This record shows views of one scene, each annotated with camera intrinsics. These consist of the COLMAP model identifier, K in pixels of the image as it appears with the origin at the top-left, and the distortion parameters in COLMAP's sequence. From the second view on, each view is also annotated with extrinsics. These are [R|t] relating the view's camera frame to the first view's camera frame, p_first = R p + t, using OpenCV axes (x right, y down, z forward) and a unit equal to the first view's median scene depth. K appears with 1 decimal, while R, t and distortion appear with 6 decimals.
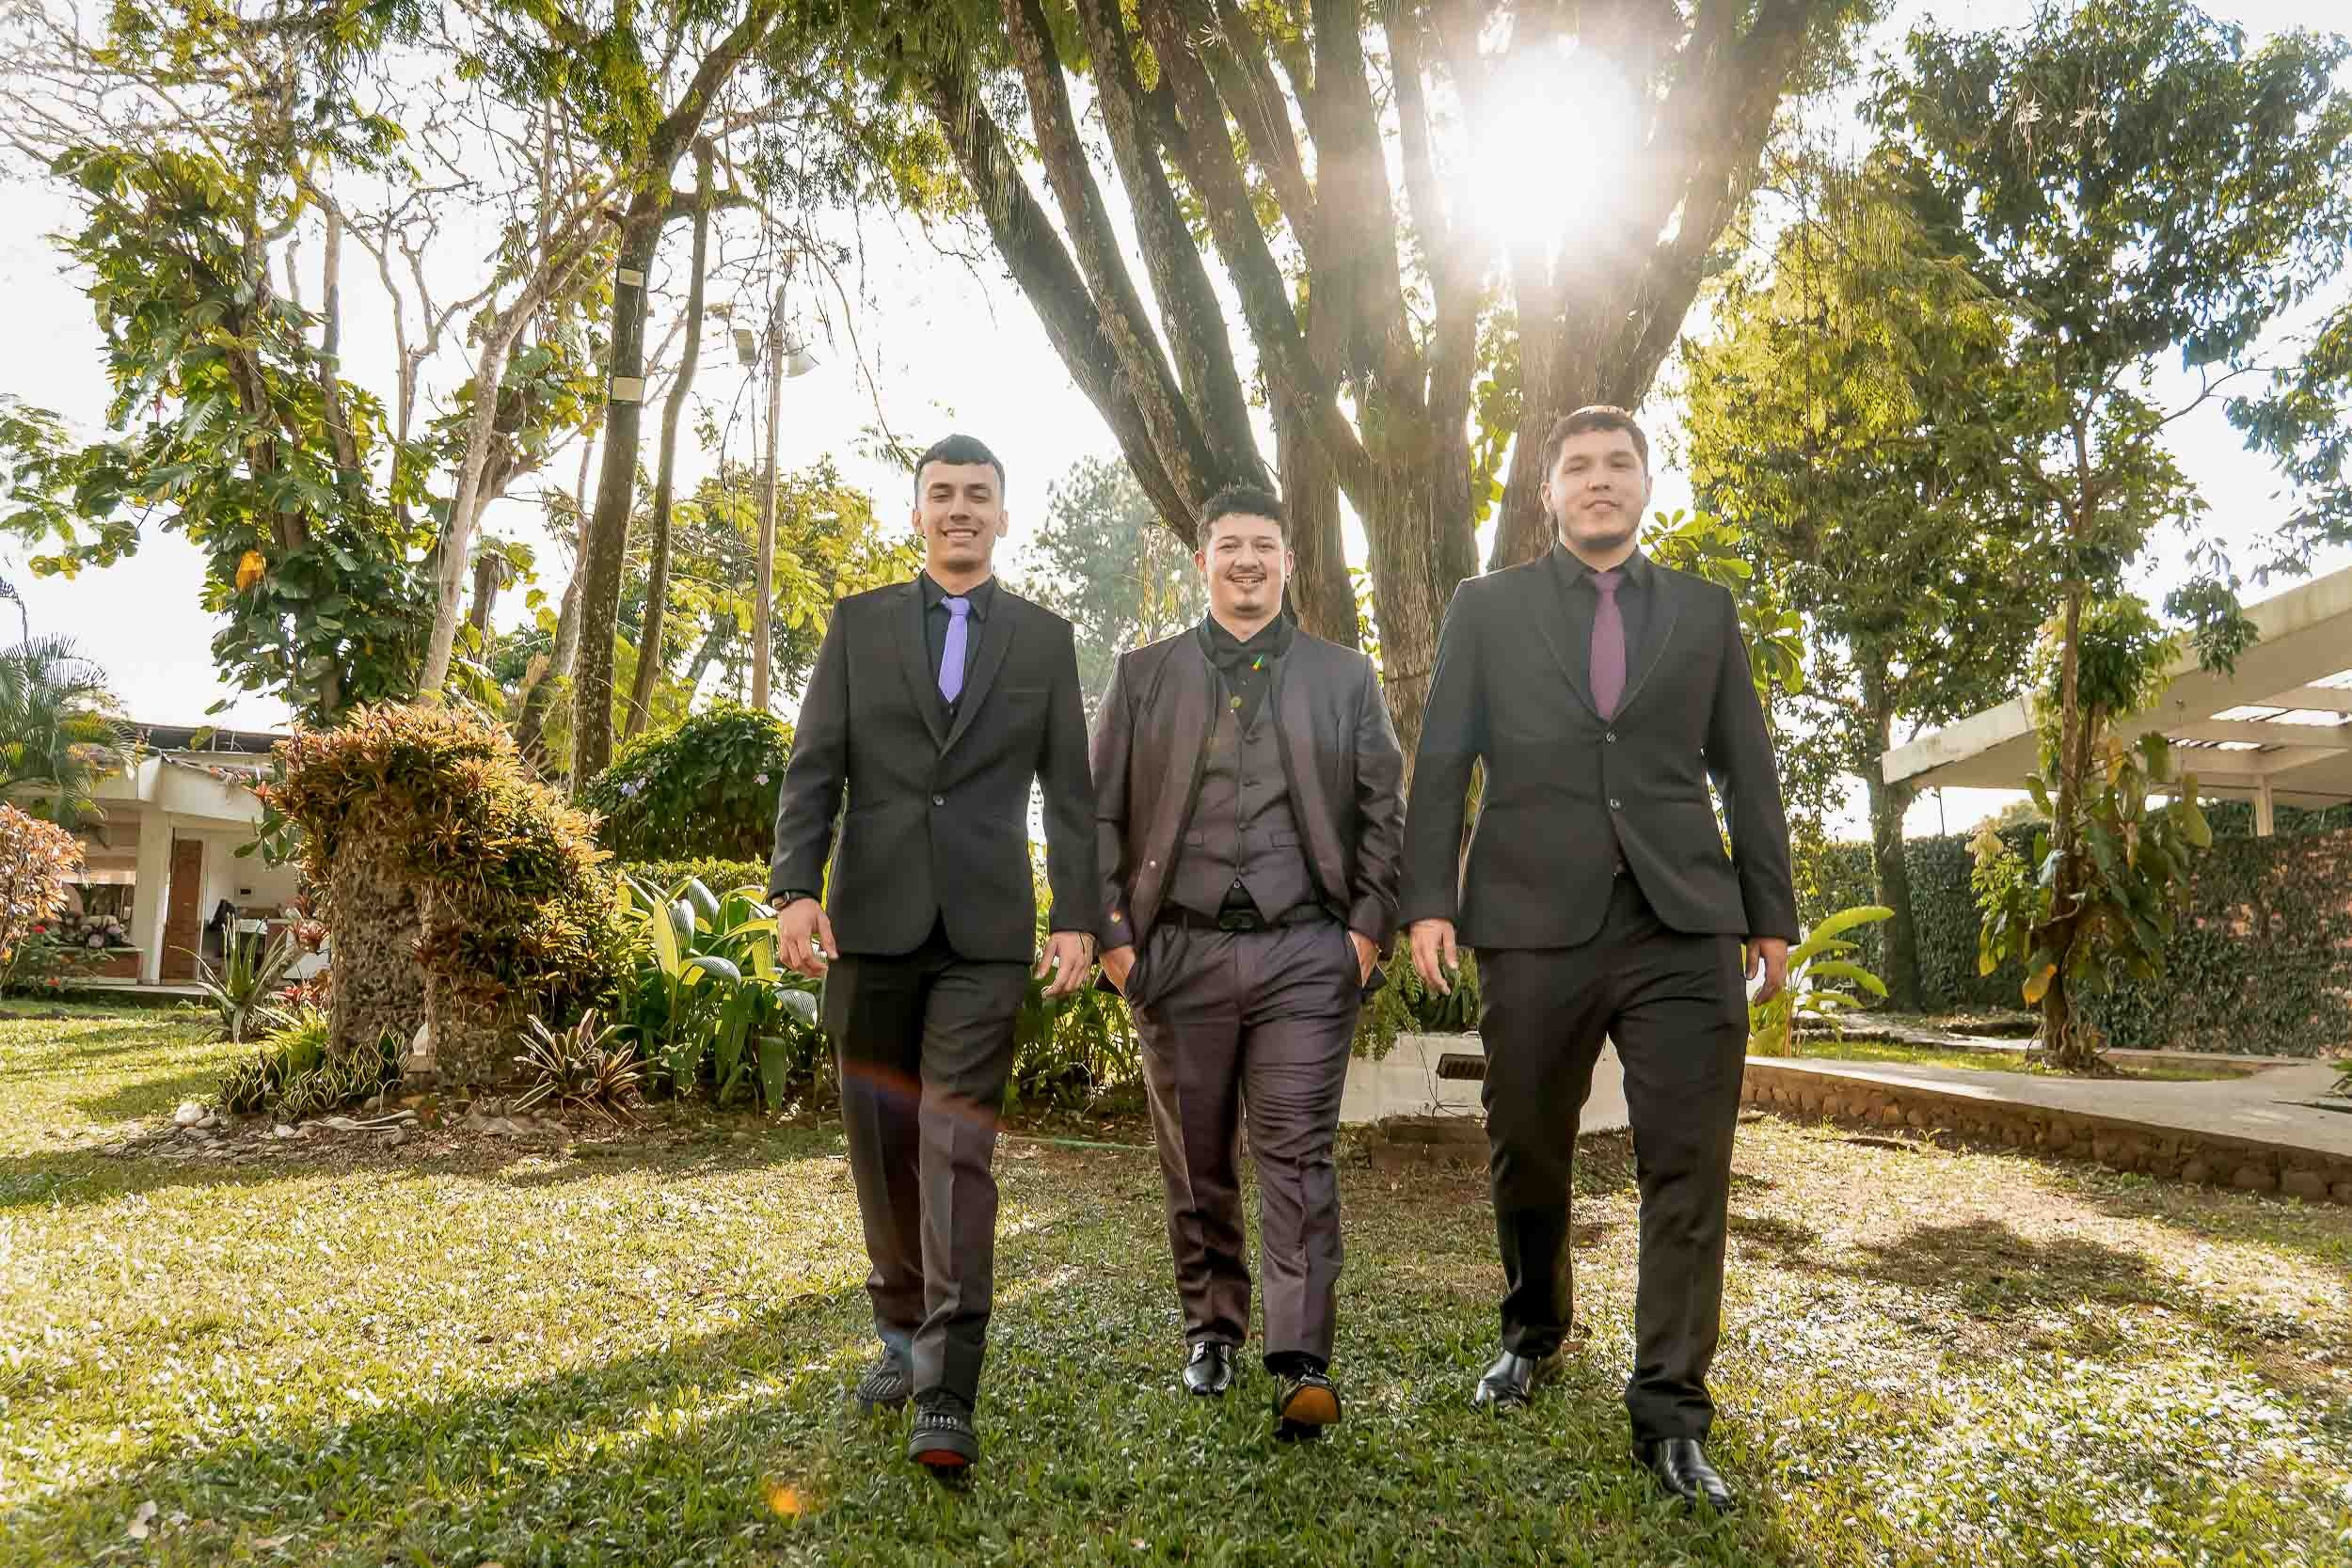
lens RADIAL K [[1735.8, 0, 1188.5], [0, 1735.8, 784.1], [0, 0, 1]] dist [-0.007781, 0.009380]
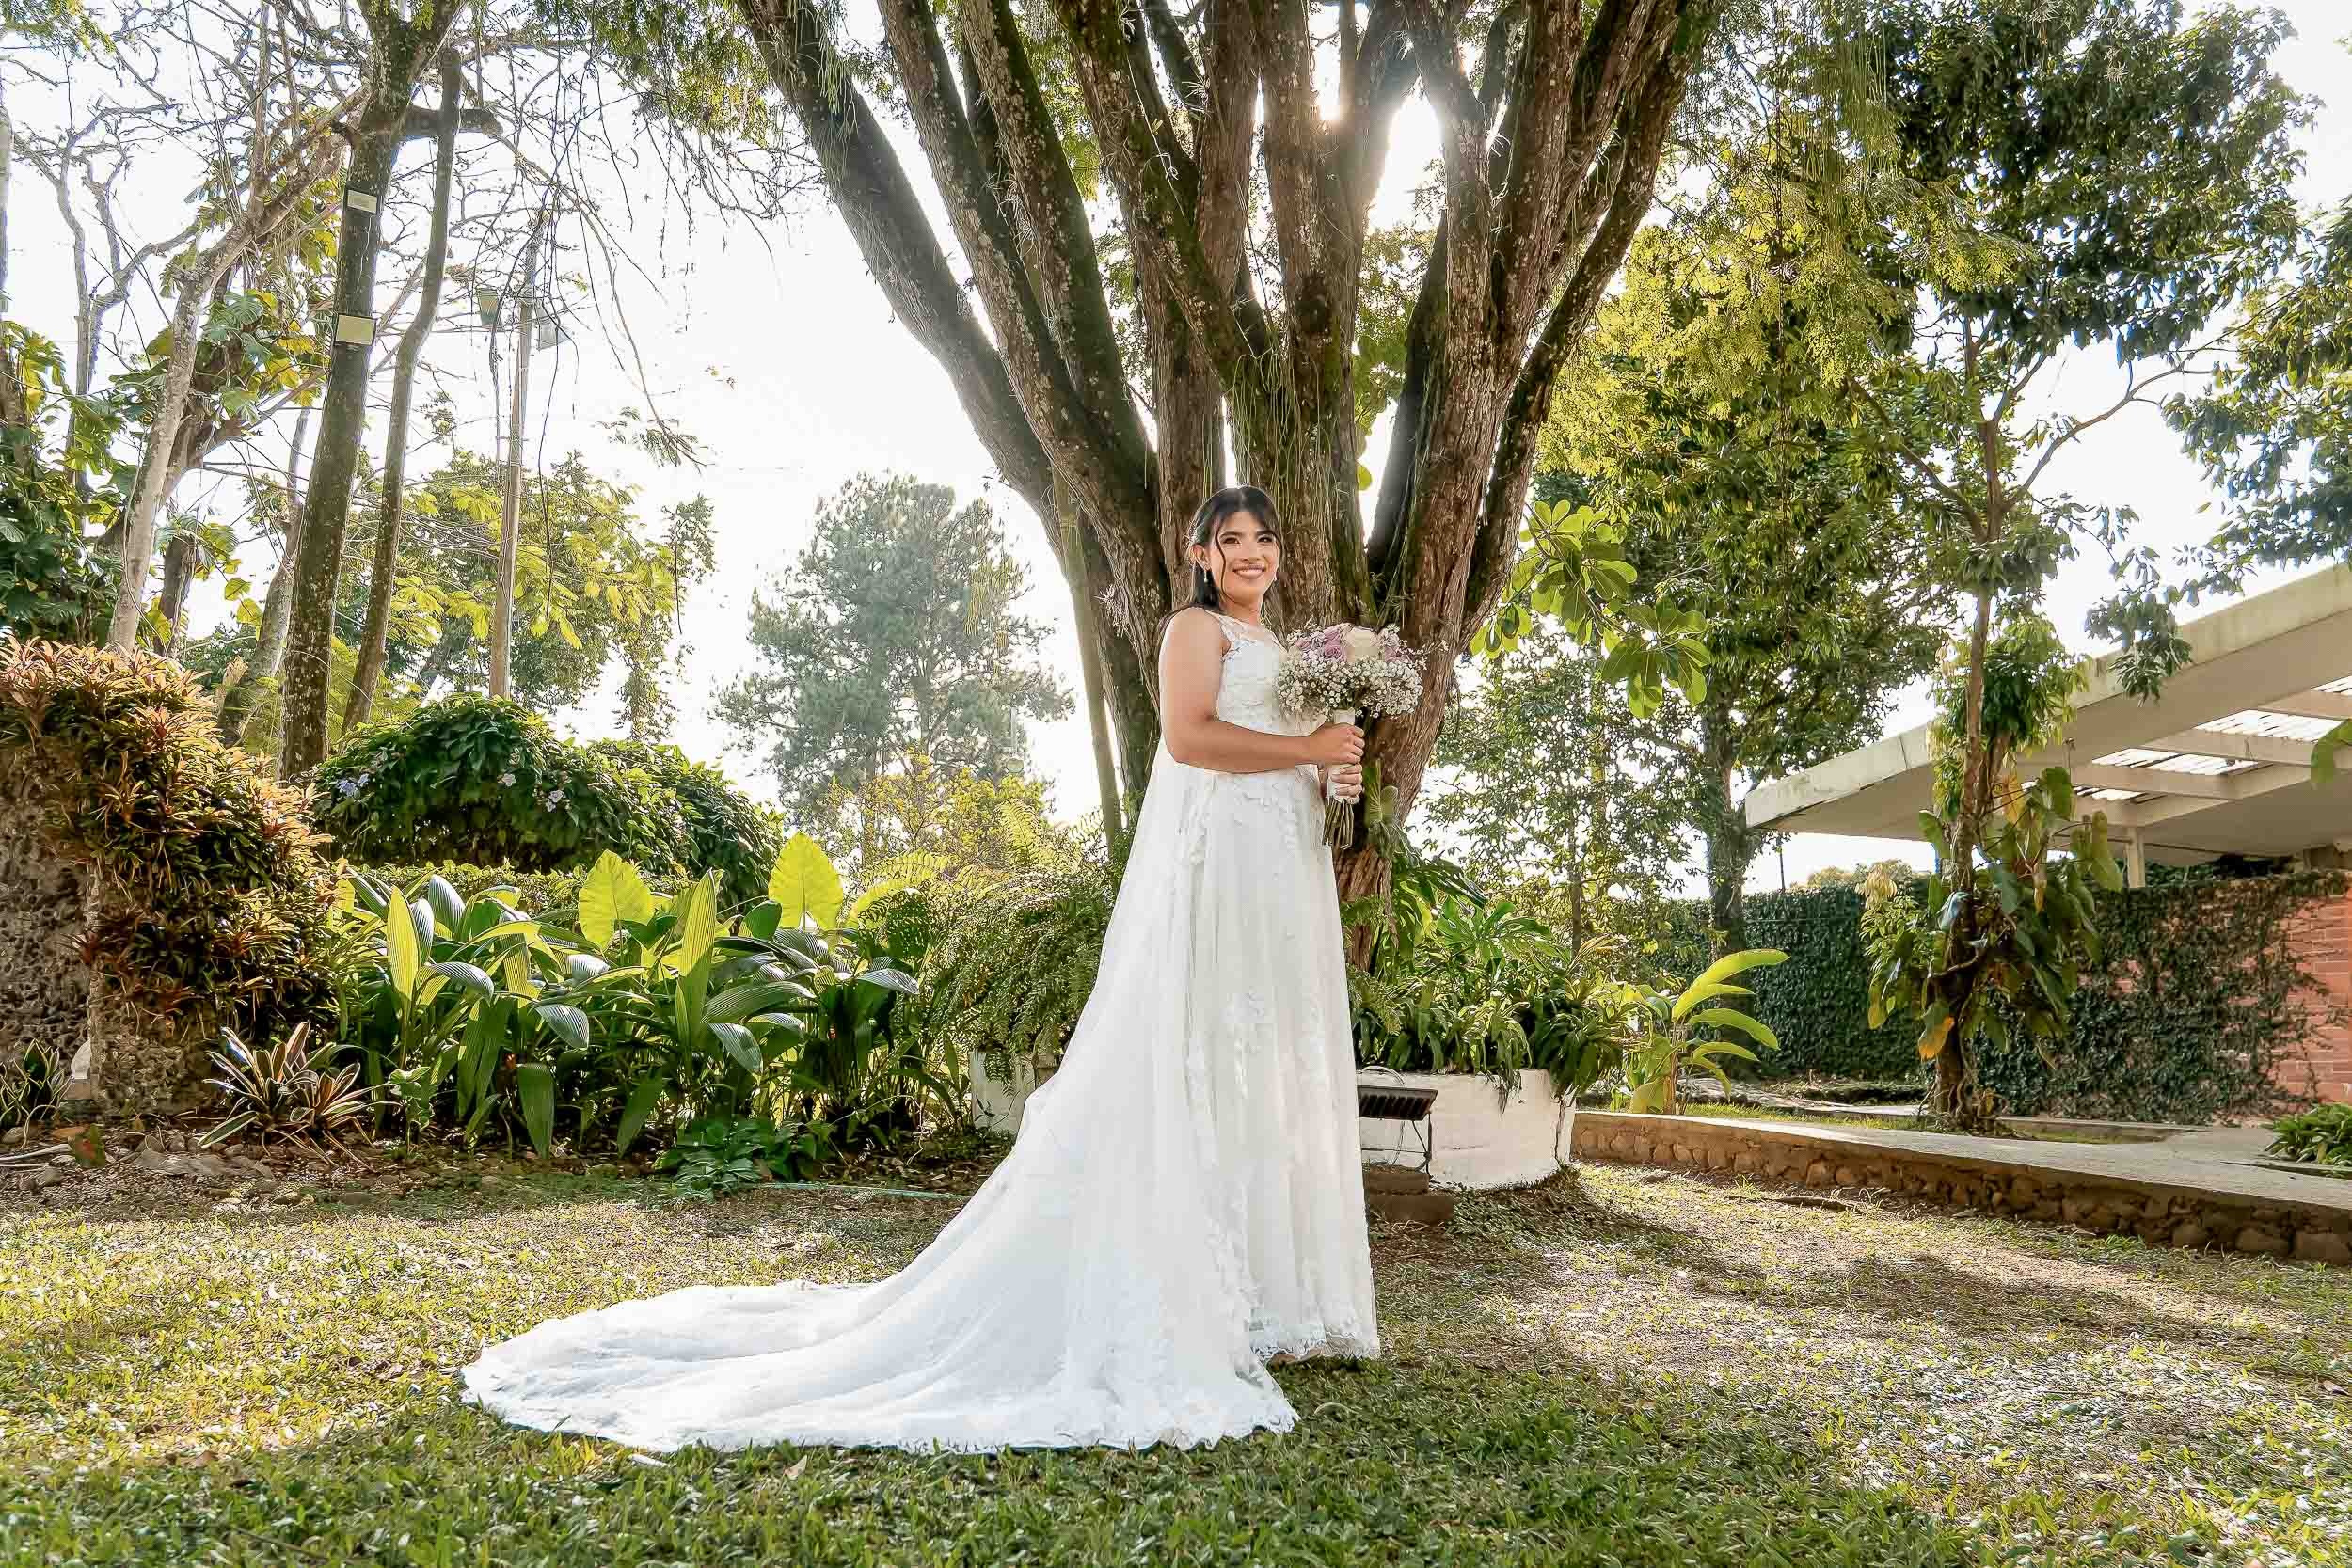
lens RADIAL K [[1735.8, 0, 1053.1], [0, 1735.8, 879.8], [0, 0, 1]] dist [-0.007781, 0.009380]
pose [[0.996113, 0.022286, 0.085216, -0.050079], [-0.022256, 0.999751, -0.001298, 0.041668], [-0.085224, -0.000603, 0.996362, 0.124807]]
